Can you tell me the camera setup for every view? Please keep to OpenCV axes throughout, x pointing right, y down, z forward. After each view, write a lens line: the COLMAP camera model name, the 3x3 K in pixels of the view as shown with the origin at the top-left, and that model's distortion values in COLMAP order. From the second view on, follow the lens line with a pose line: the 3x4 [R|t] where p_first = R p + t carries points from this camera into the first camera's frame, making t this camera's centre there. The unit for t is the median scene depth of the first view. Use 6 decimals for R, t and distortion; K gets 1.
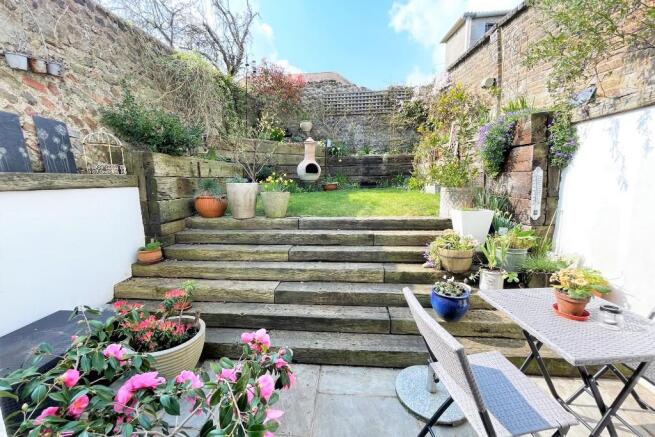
lens RADIAL K [[267.5, 0, 328.3], [0, 267.5, 217.7], [0, 0, 1]] dist [-0.001432, -0.000122]
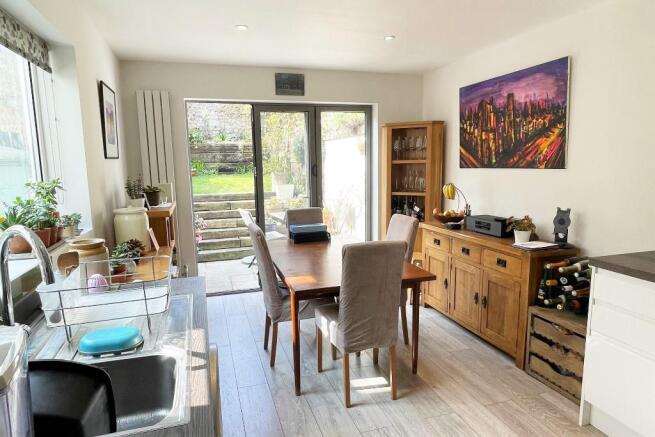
lens RADIAL K [[410.6, 0, 328.2], [0, 410.6, 220.6], [0, 0, 1]] dist [0.000639, -0.000994]
pose [[0.927017, -0.058443, 0.370438, -0.102733], [0.059523, 0.998191, 0.008527, 0.095290], [-0.370266, 0.014145, 0.928818, -0.756473]]
